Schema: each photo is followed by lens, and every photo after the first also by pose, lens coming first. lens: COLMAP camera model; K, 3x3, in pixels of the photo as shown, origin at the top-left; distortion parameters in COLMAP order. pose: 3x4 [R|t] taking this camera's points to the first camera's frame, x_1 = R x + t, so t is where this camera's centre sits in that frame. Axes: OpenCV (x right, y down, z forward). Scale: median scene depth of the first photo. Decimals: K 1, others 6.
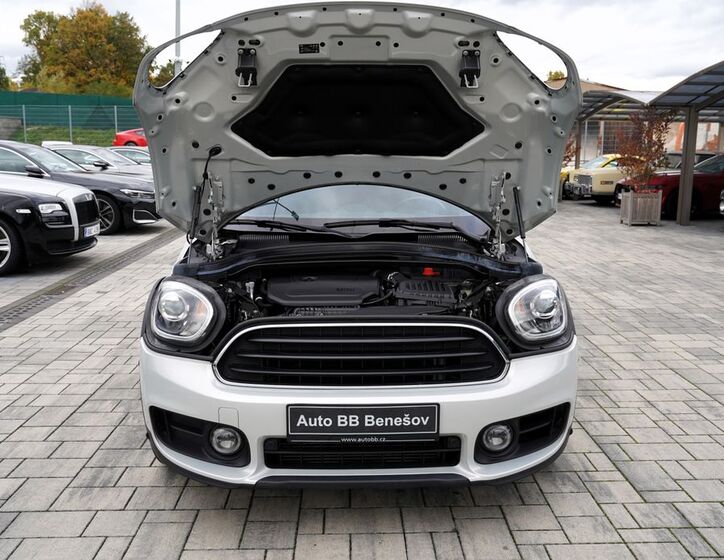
lens RADIAL K [[725.3, 0, 362.3], [0, 725.3, 277.2], [0, 0, 1]] dist [-0.007722, 0.014137]
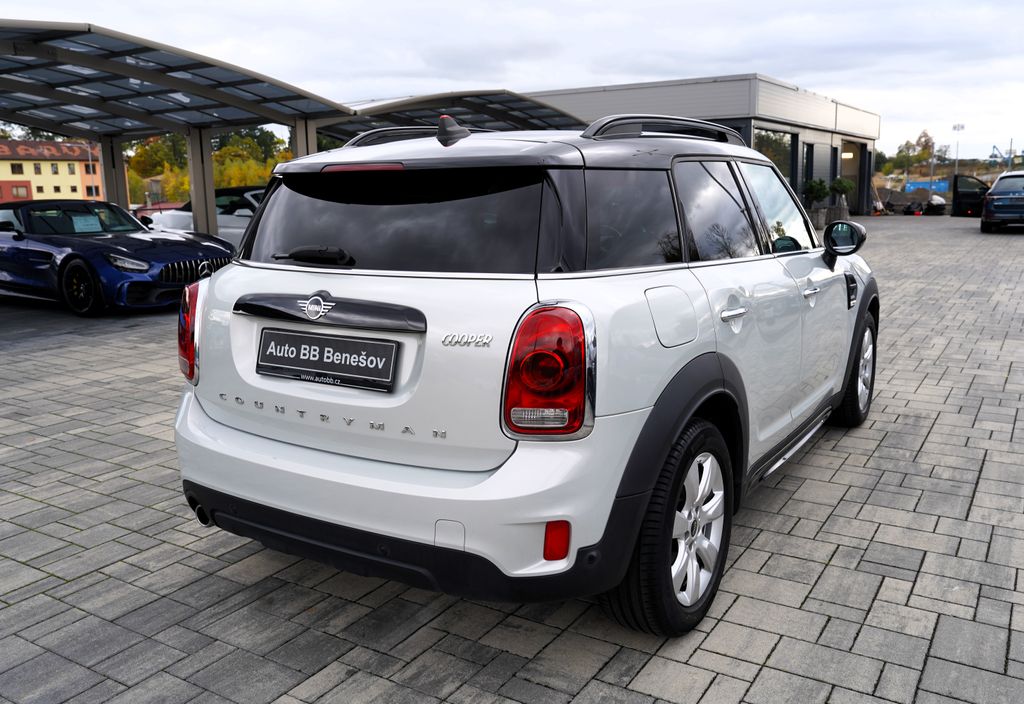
lens RADIAL K [[863.0, 0, 531.6], [0, 863.0, 354.6], [0, 0, 1]] dist [-0.008557, 0.017566]
pose [[-0.843749, -0.095448, 0.528182, -0.552763], [0.104649, 0.935922, 0.336302, -0.411426], [-0.526437, 0.339028, -0.779695, 2.377298]]
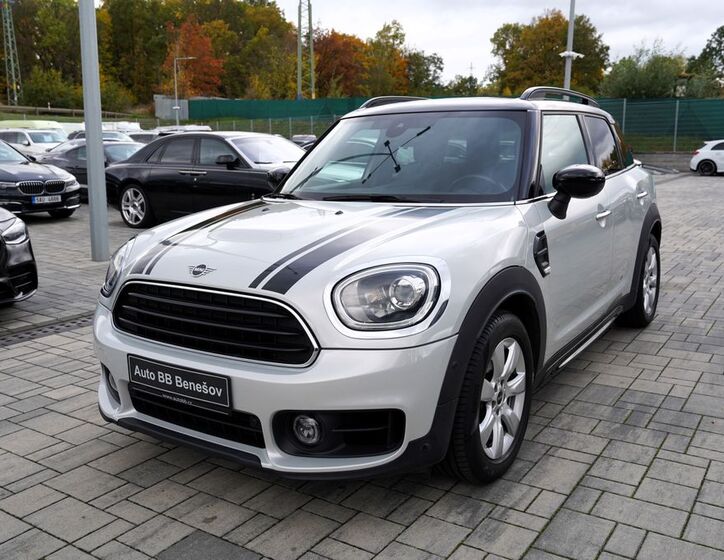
lens RADIAL K [[686.3, 0, 360.9], [0, 686.3, 267.4], [0, 0, 1]] dist [-0.006550, -0.001254]
pose [[0.814507, 0.080039, -0.574606, 0.558302], [-0.079305, 0.996501, 0.026391, -0.007000], [0.574708, 0.024073, 0.818004, 0.255282]]
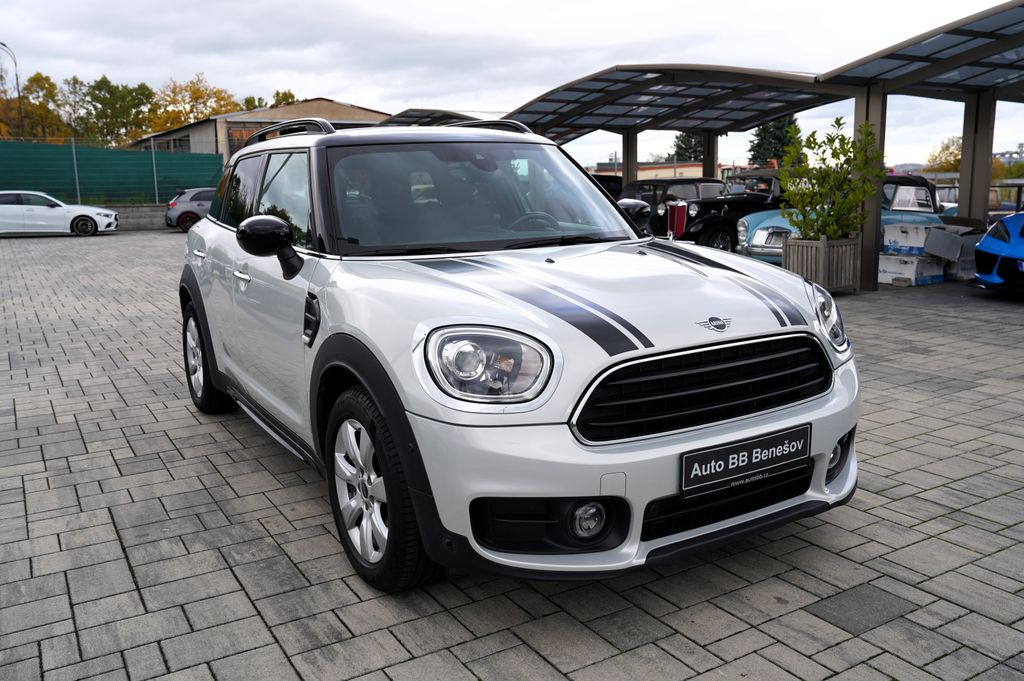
lens RADIAL K [[869.7, 0, 512.0], [0, 869.7, 340.5], [0, 0, 1]] dist [-0.004219, 0.011105]
pose [[0.871481, -0.113043, 0.477223, -0.519378], [0.112650, 0.993195, 0.029549, 0.000926], [-0.477316, 0.028008, 0.878285, 0.172902]]
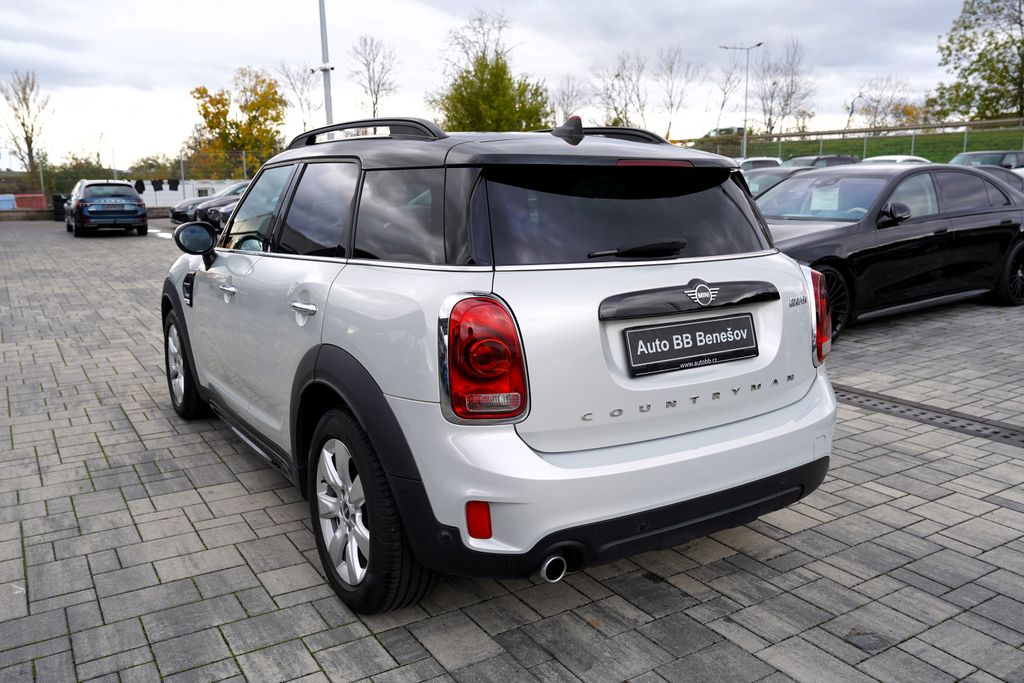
lens RADIAL K [[819.1, 0, 512.0], [0, 819.1, 341.5], [0, 0, 1]] dist [-0.017347, 0.006586]
pose [[-0.856149, 0.096318, -0.507674, 0.471232], [-0.090507, 0.939335, 0.330845, -0.409827], [0.508742, 0.329201, -0.795493, 2.399002]]
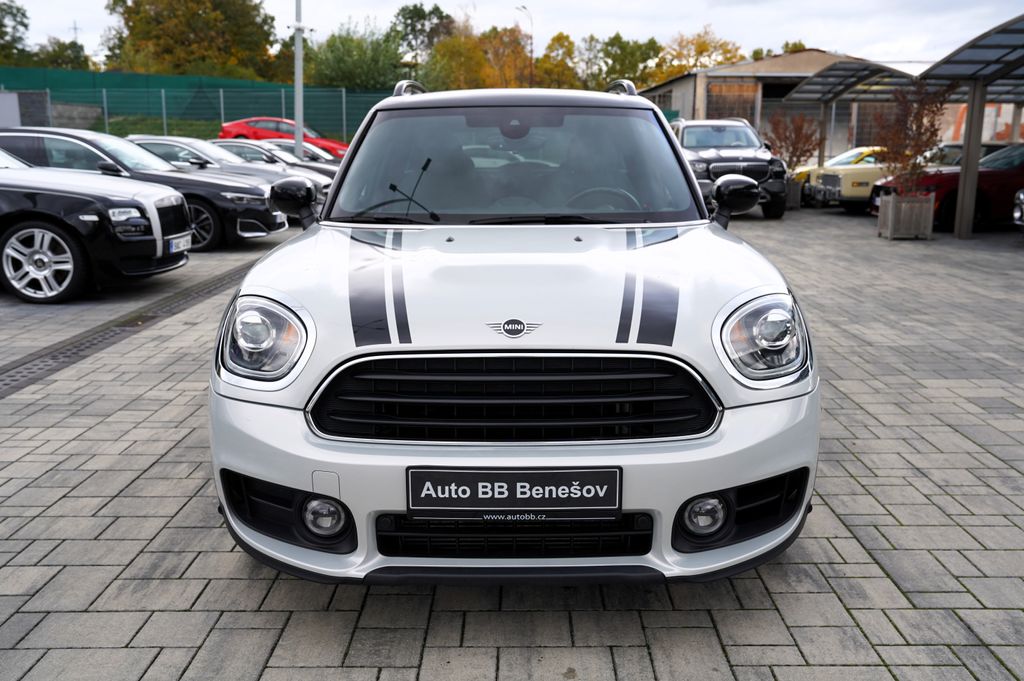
lens RADIAL K [[930.1, 0, 512.0], [0, 930.1, 340.5], [0, 0, 1]] dist [-0.016798, 0.064367]
pose [[0.999522, 0.001857, -0.030858, 0.019660], [-0.000904, 0.999523, 0.030858, 0.017234], [0.030901, -0.030815, 0.999047, 0.070971]]
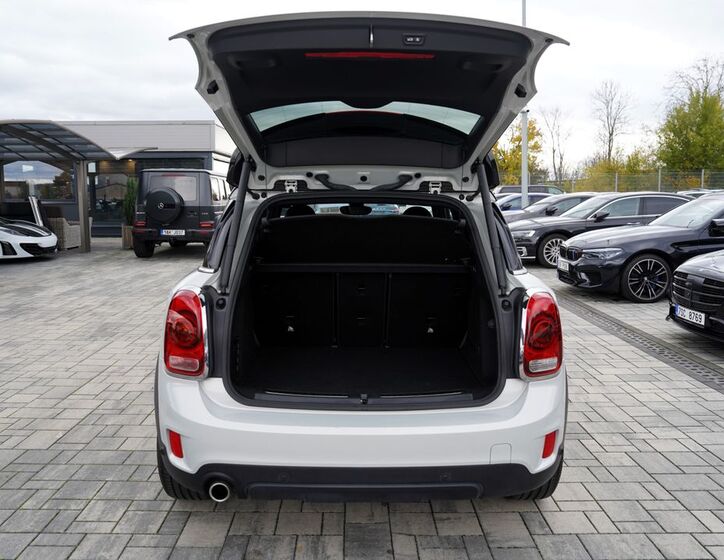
lens RADIAL K [[640.5, 0, 362.0], [0, 640.5, 280.0], [0, 0, 1]] dist [-0.074380, 0.072889]
pose [[-0.999943, -0.010523, 0.002056, -0.027154], [-0.009413, 0.953377, 0.301635, -0.458720], [-0.005134, 0.301599, -0.953421, 2.548049]]
